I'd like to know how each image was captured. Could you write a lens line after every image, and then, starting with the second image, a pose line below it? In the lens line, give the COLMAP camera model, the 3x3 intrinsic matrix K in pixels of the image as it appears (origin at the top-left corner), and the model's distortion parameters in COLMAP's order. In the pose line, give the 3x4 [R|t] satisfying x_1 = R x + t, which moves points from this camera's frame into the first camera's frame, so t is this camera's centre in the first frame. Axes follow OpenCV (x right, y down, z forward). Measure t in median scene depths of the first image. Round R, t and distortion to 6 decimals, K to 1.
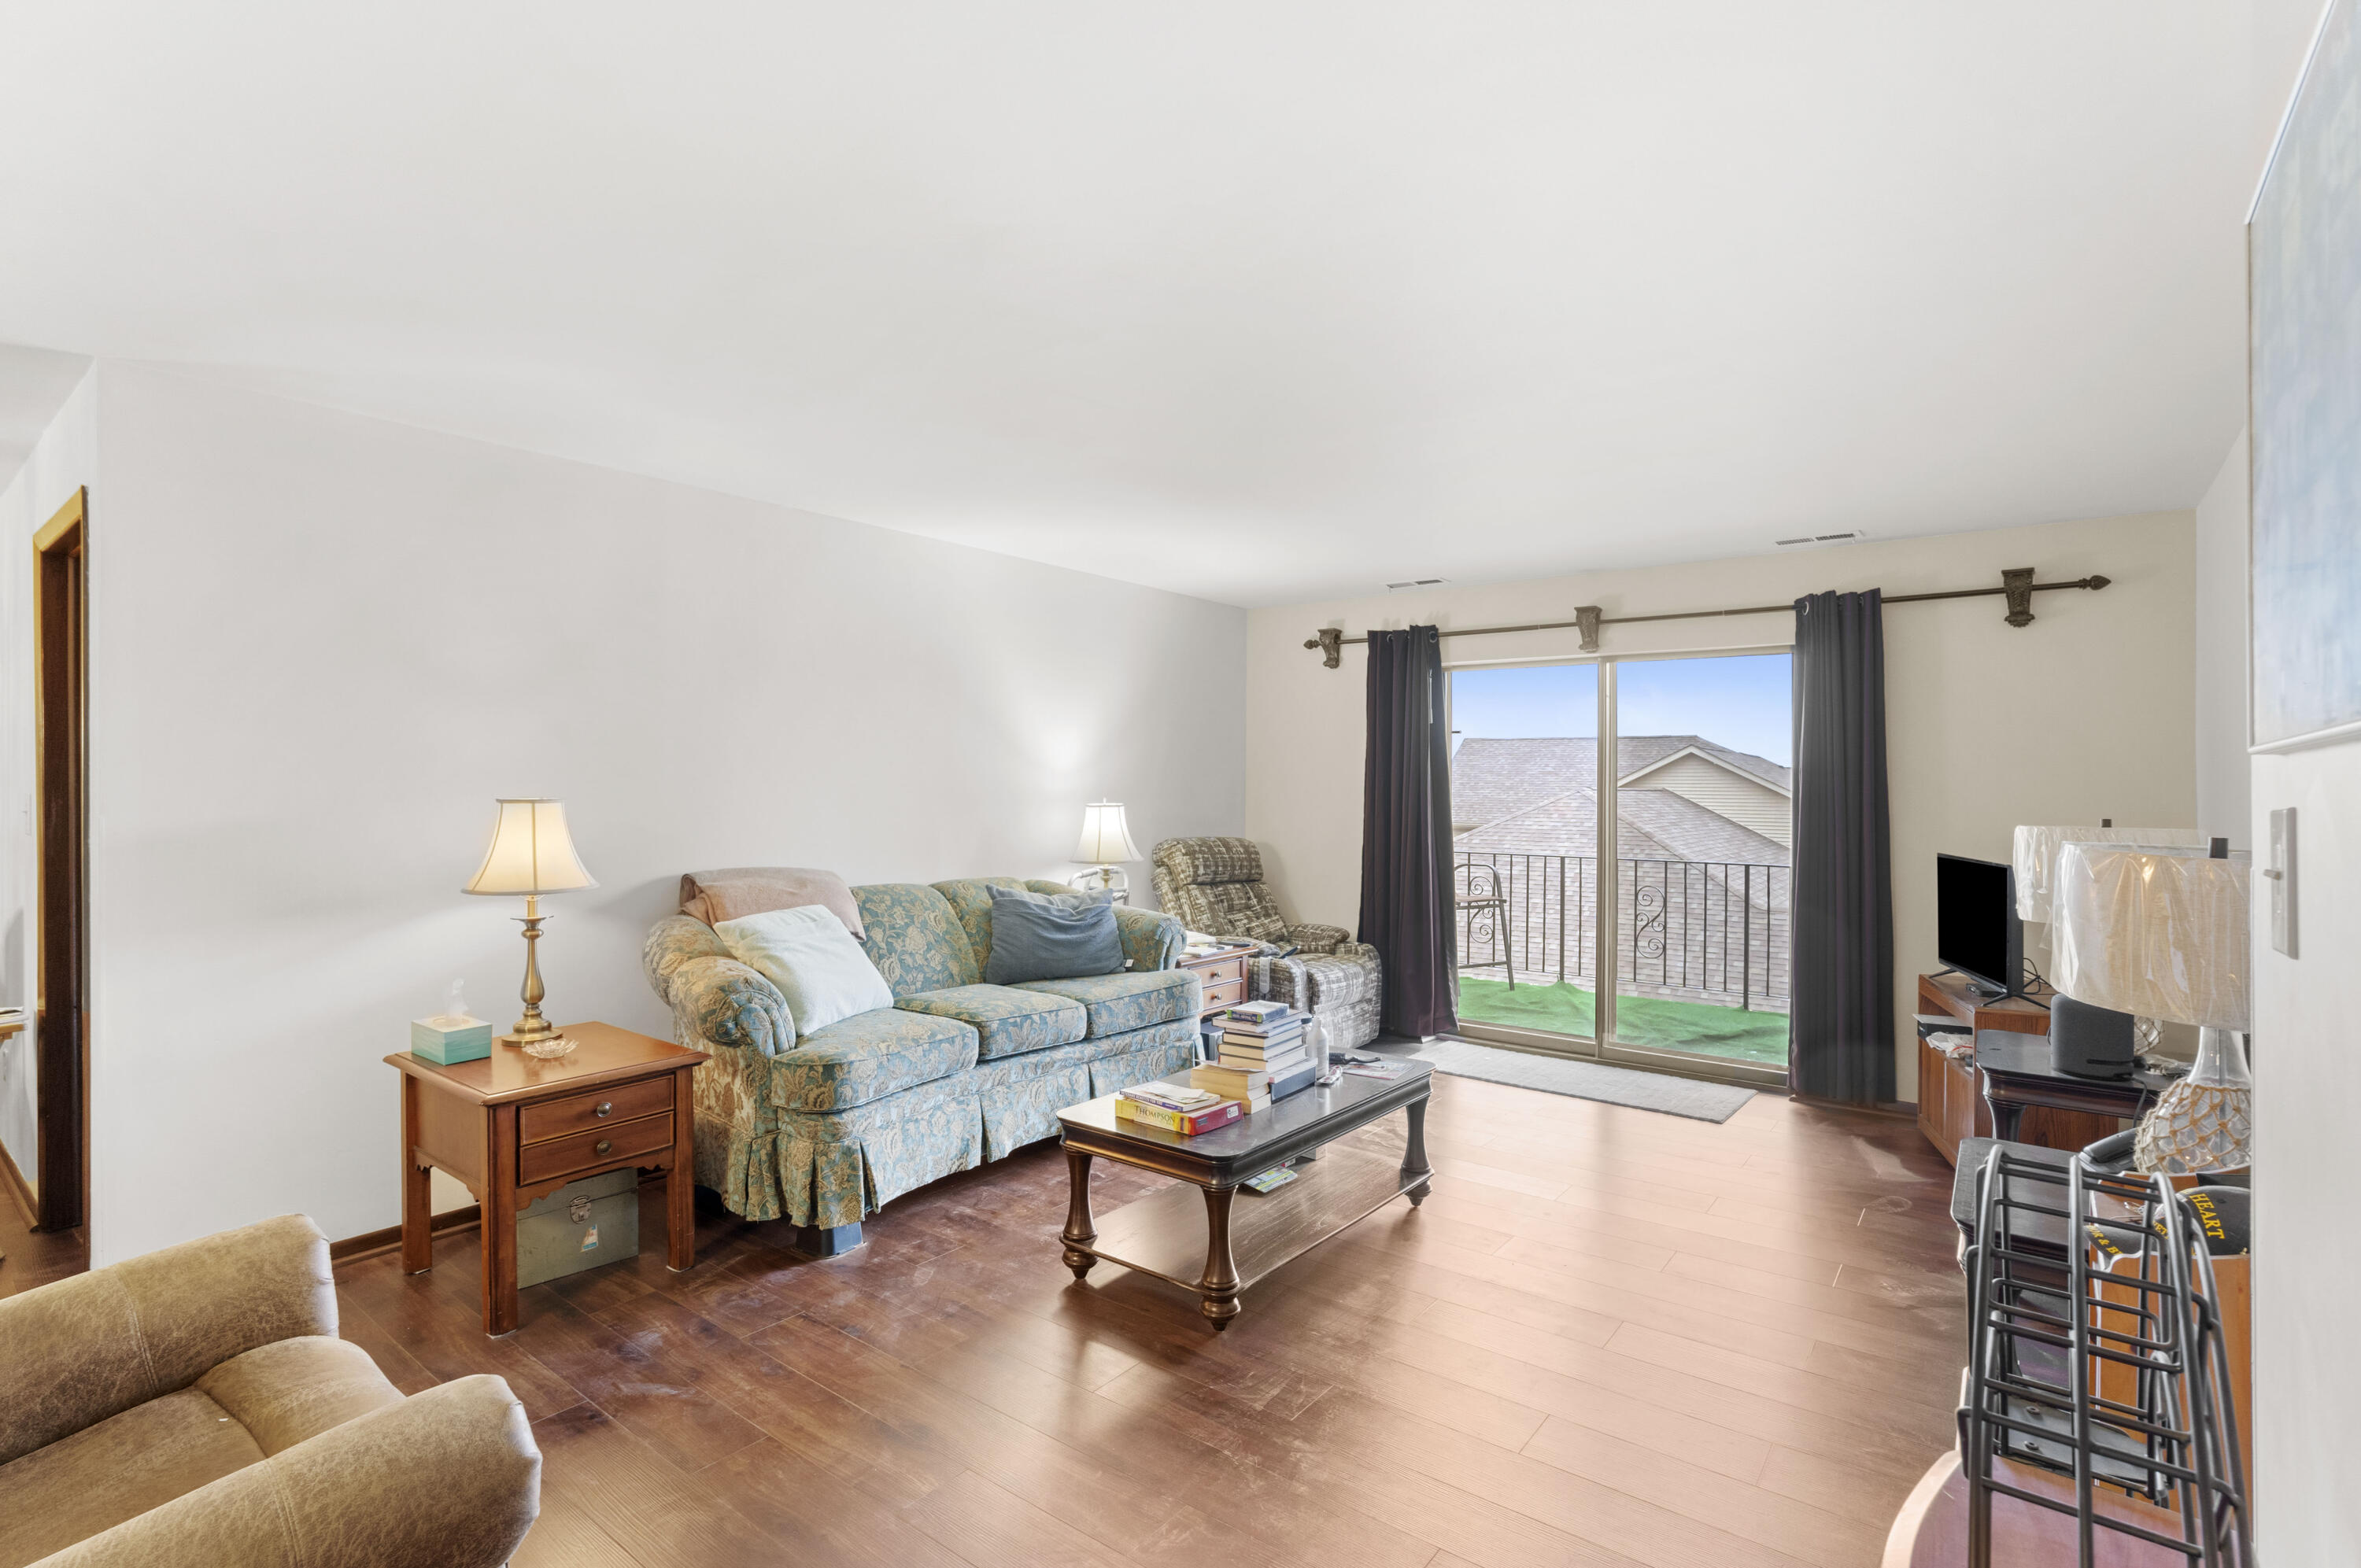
lens RADIAL K [[1126.6, 0, 1180.6], [0, 1126.6, 787.0], [0, 0, 1]] dist [-0.023812, 0.003499]
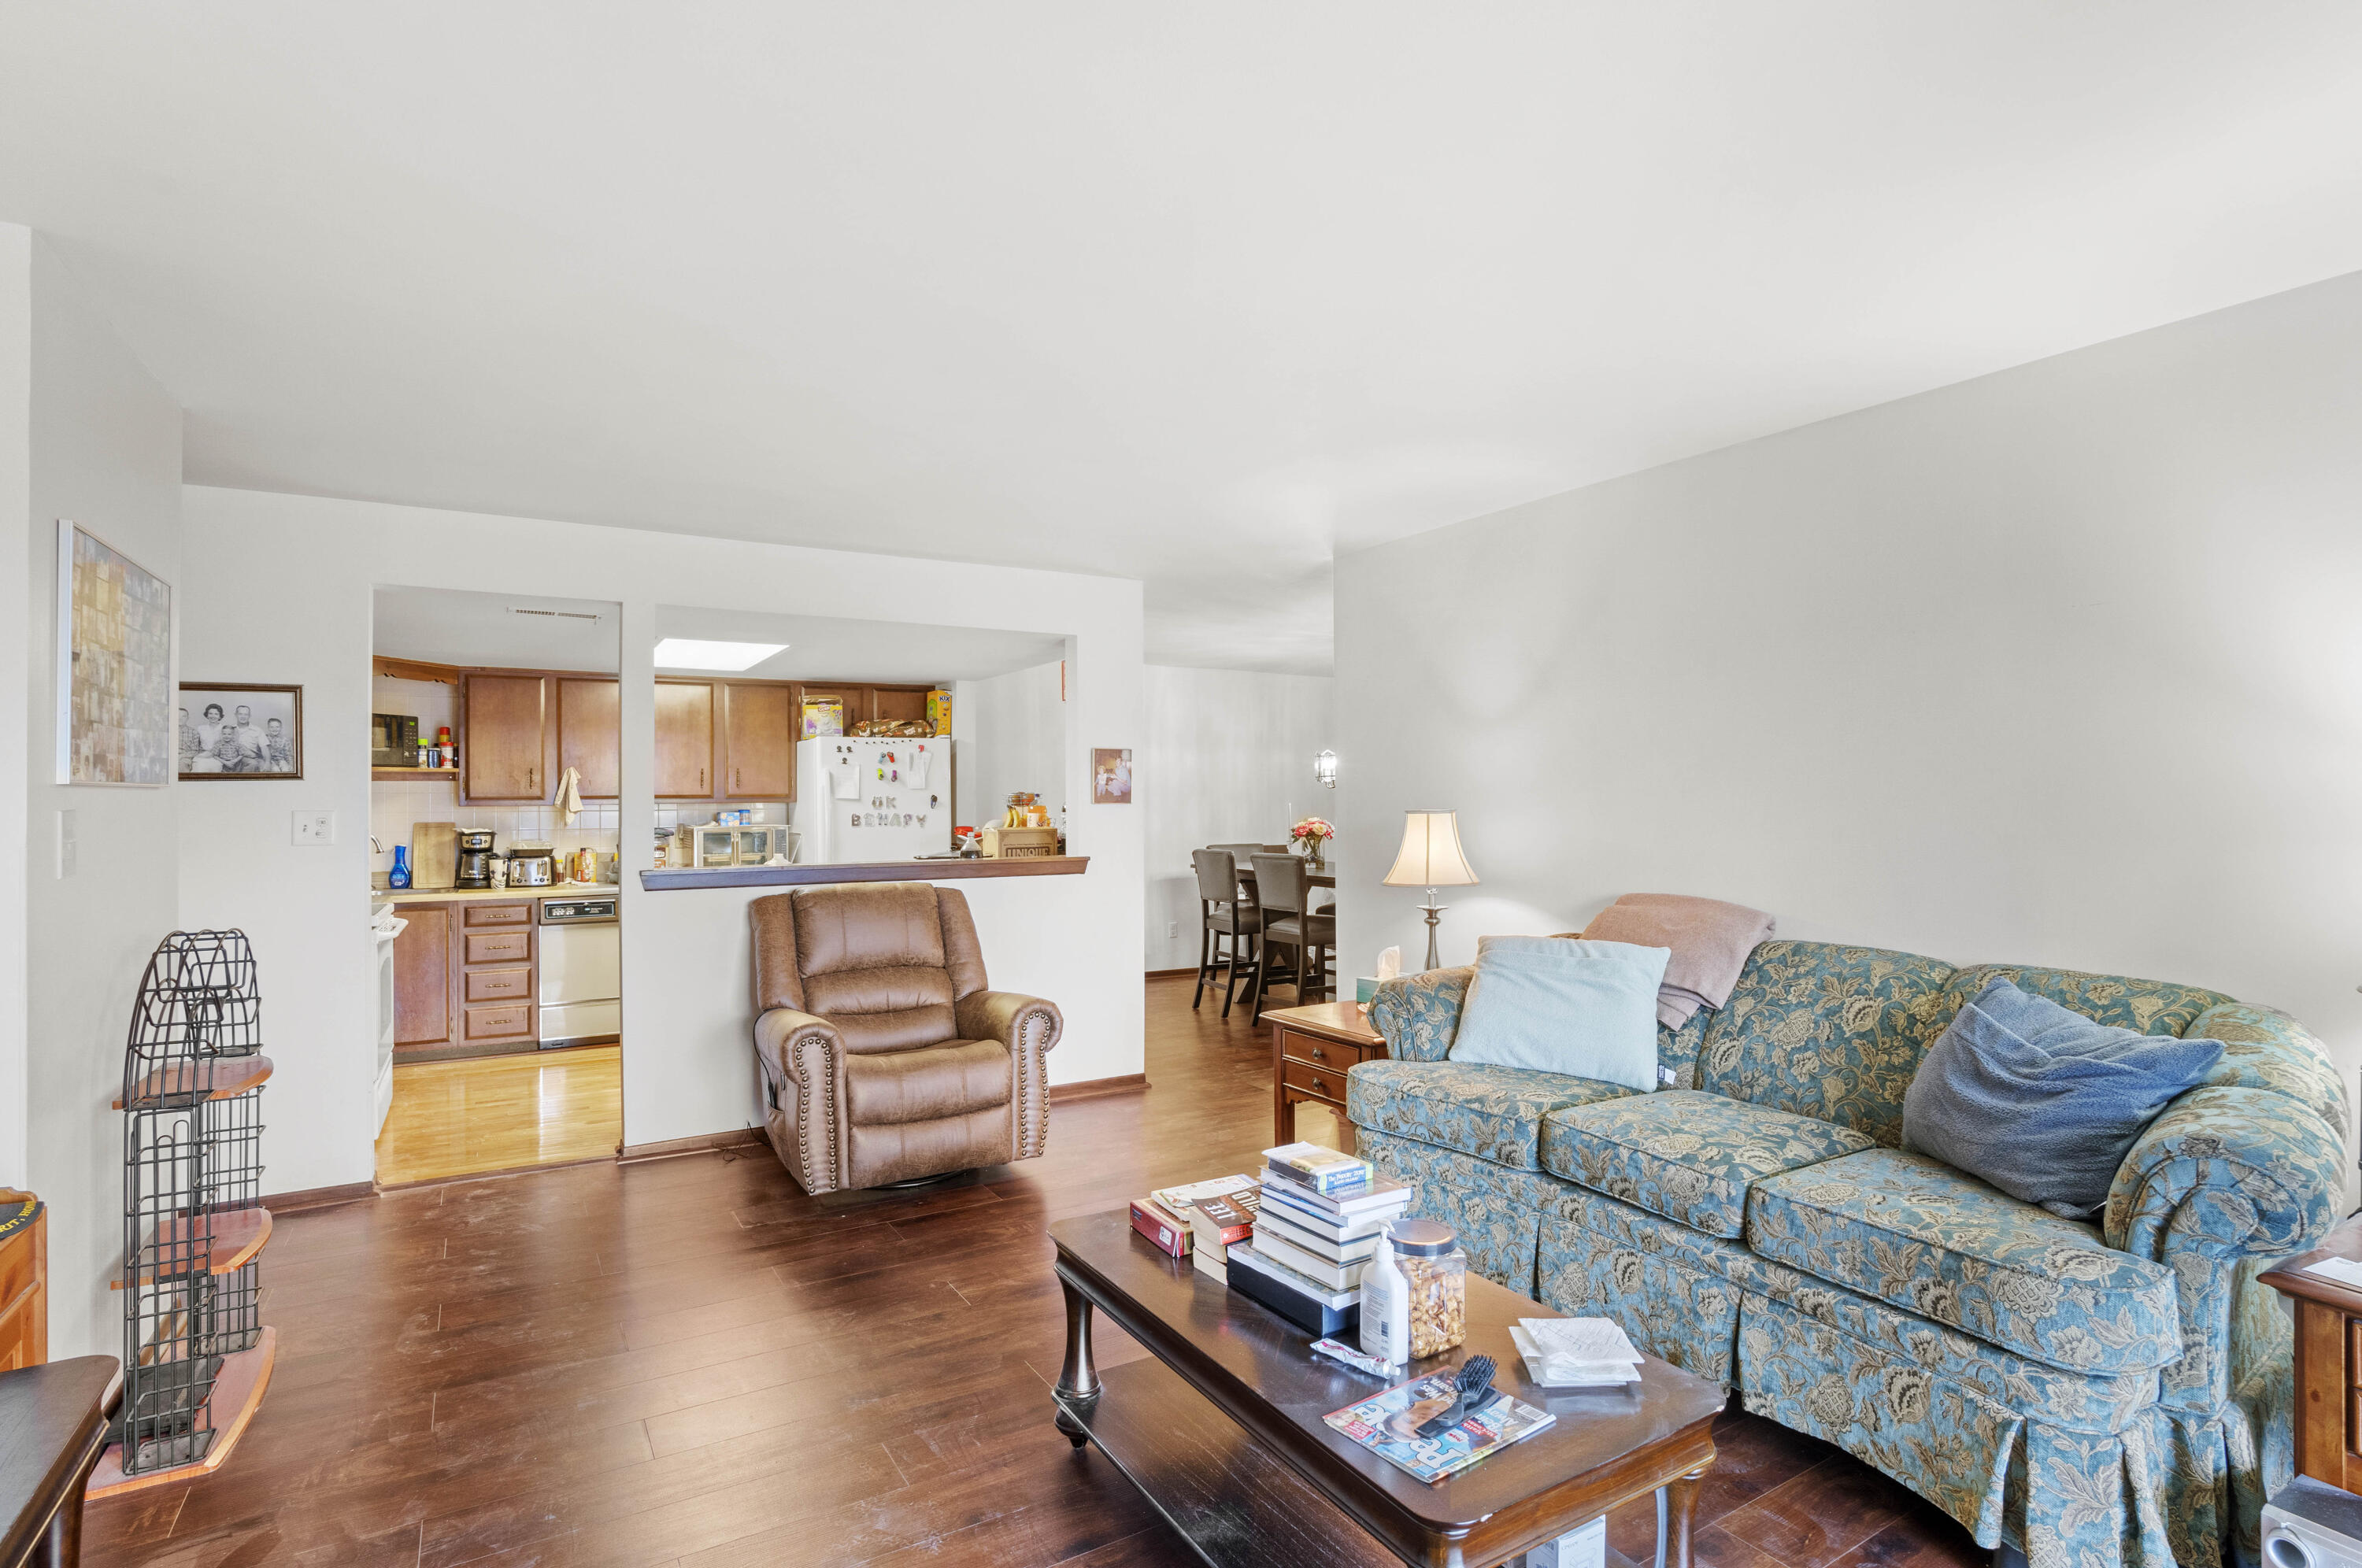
lens RADIAL K [[1127.1, 0, 1136.1], [0, 1127.1, 777.7], [0, 0, 1]] dist [-0.023812, 0.003499]
pose [[-0.379808, -0.024860, -0.924731, 0.376333], [-0.001135, 0.999651, -0.026408, 0.003193], [0.925065, -0.008981, -0.379703, 0.632797]]
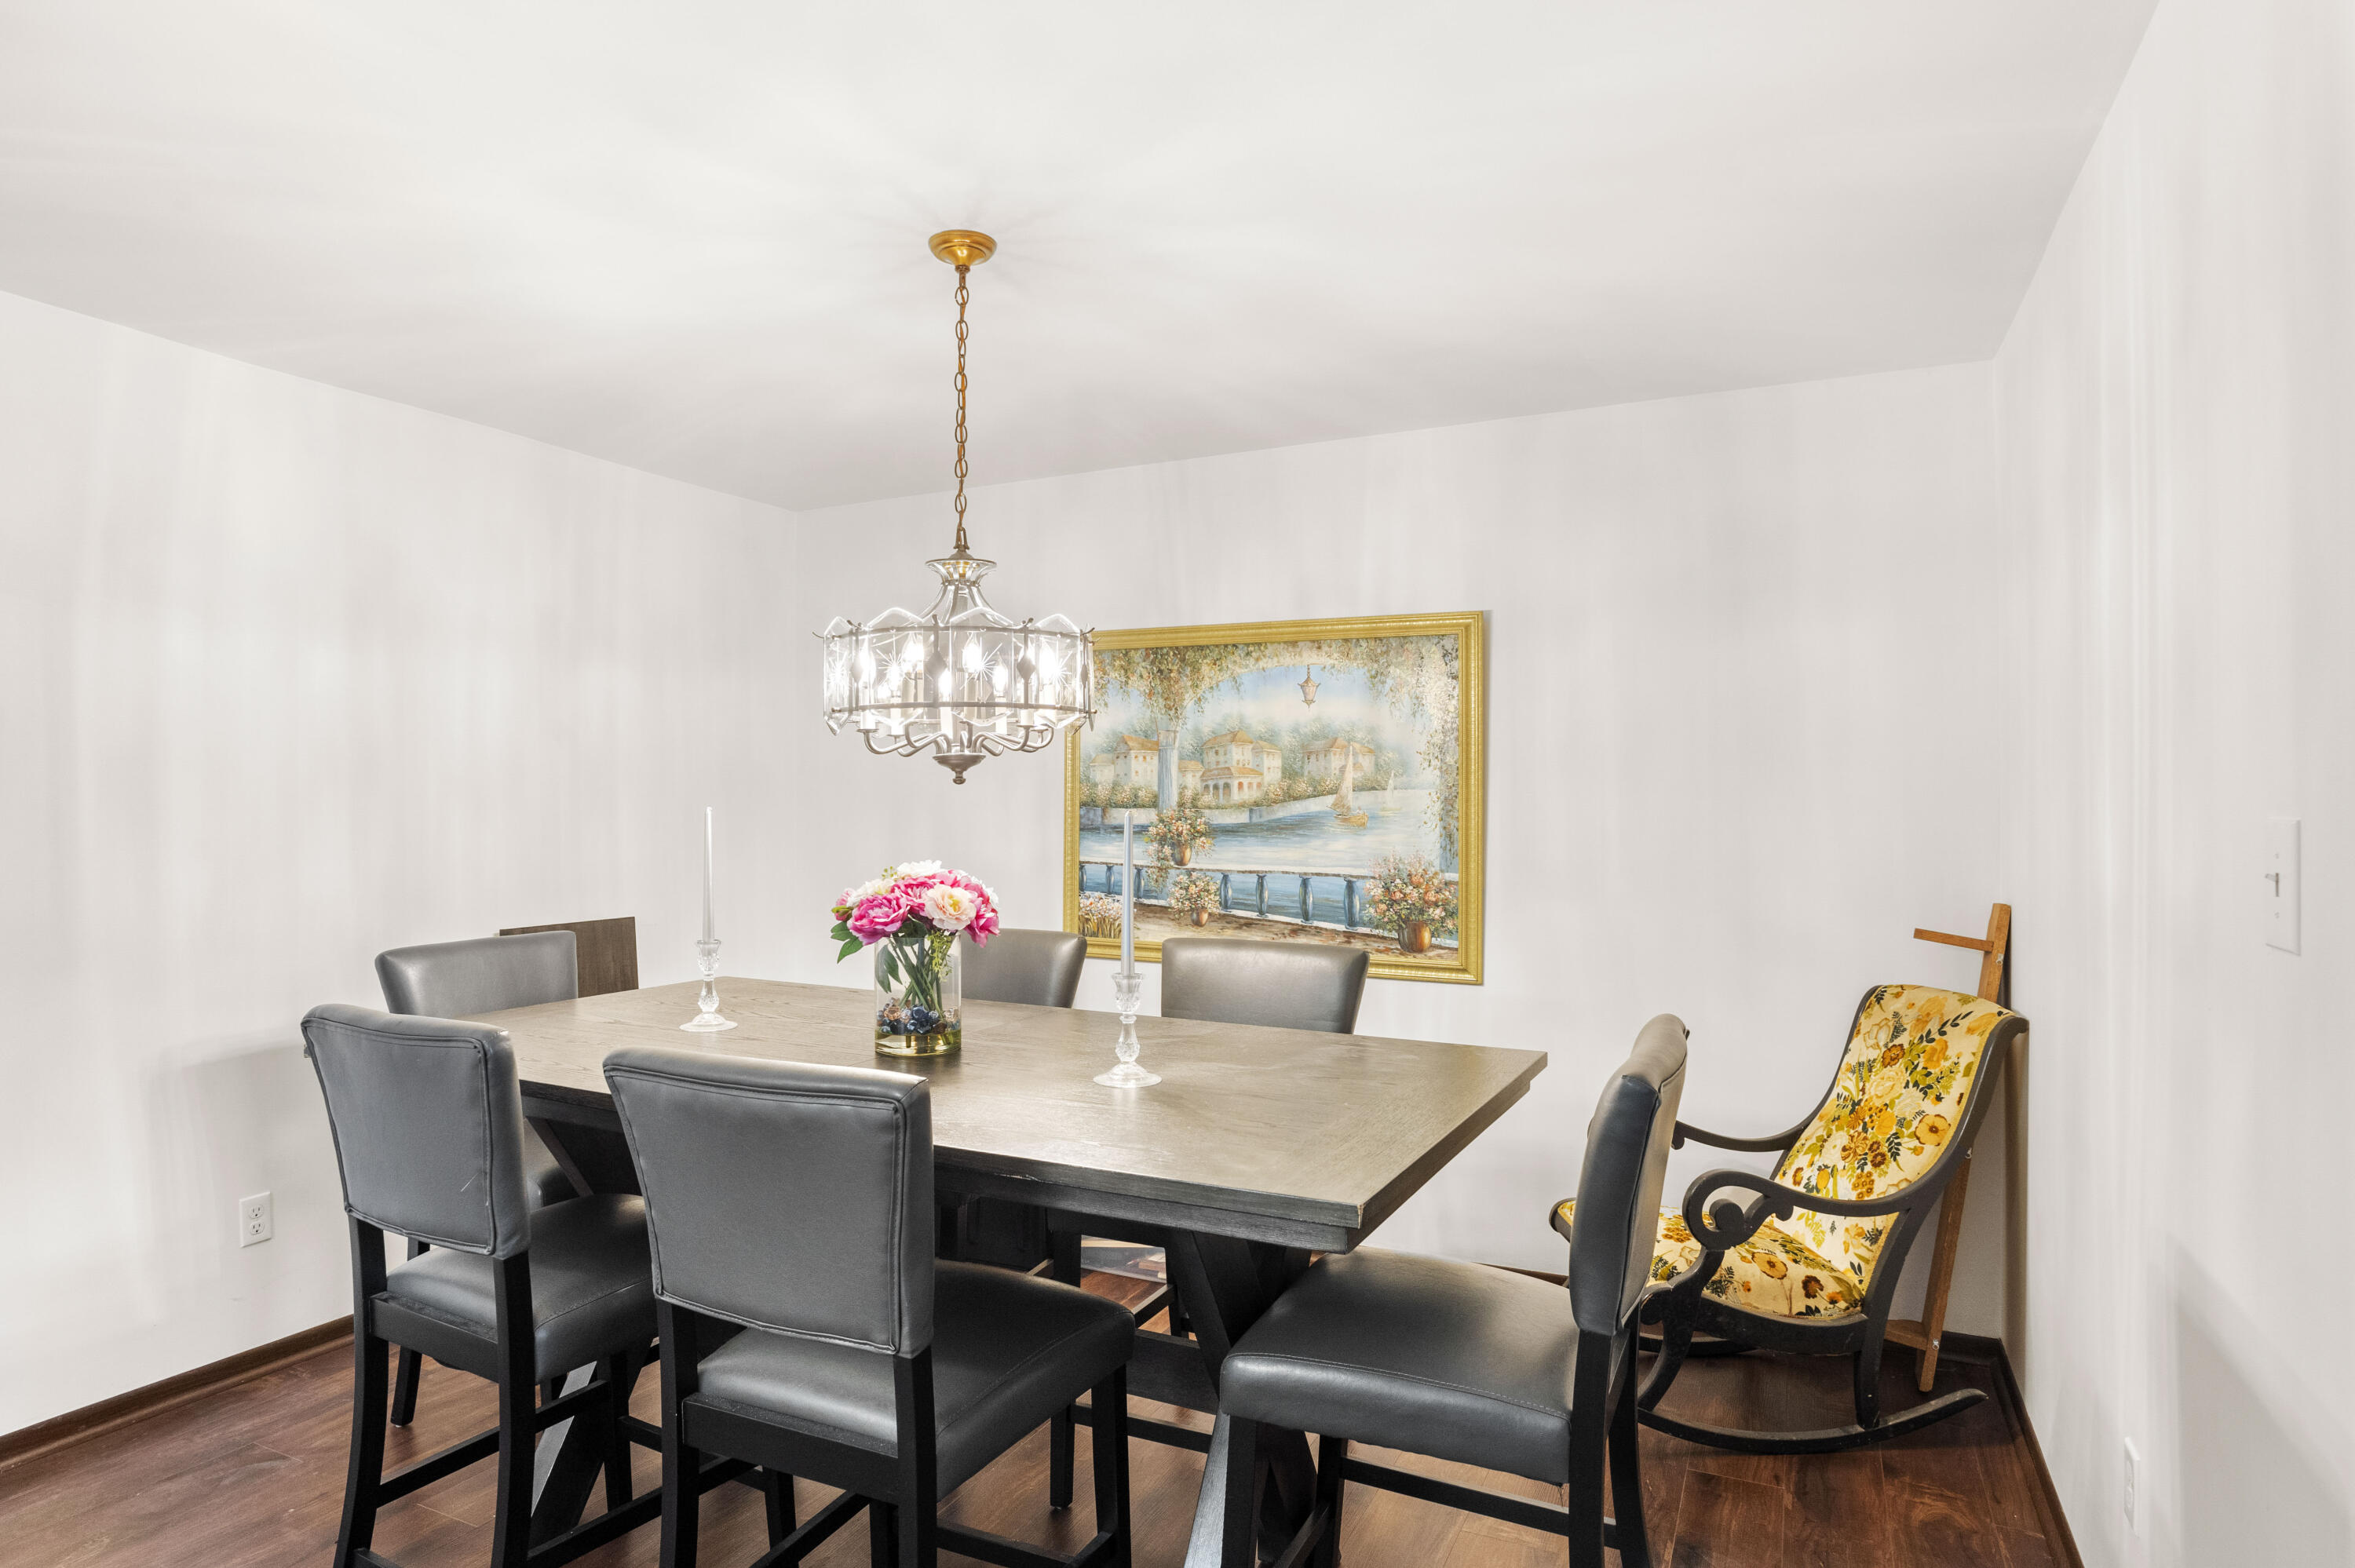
lens RADIAL K [[1300.8, 0, 1174.3], [0, 1300.8, 777.2], [0, 0, 1]] dist [-0.037352, -0.000285]
pose [[0.208405, -0.019818, -0.977842, -0.446904], [-0.001847, 0.999785, -0.020657, -0.000923], [0.978041, 0.006111, 0.208323, 0.361238]]
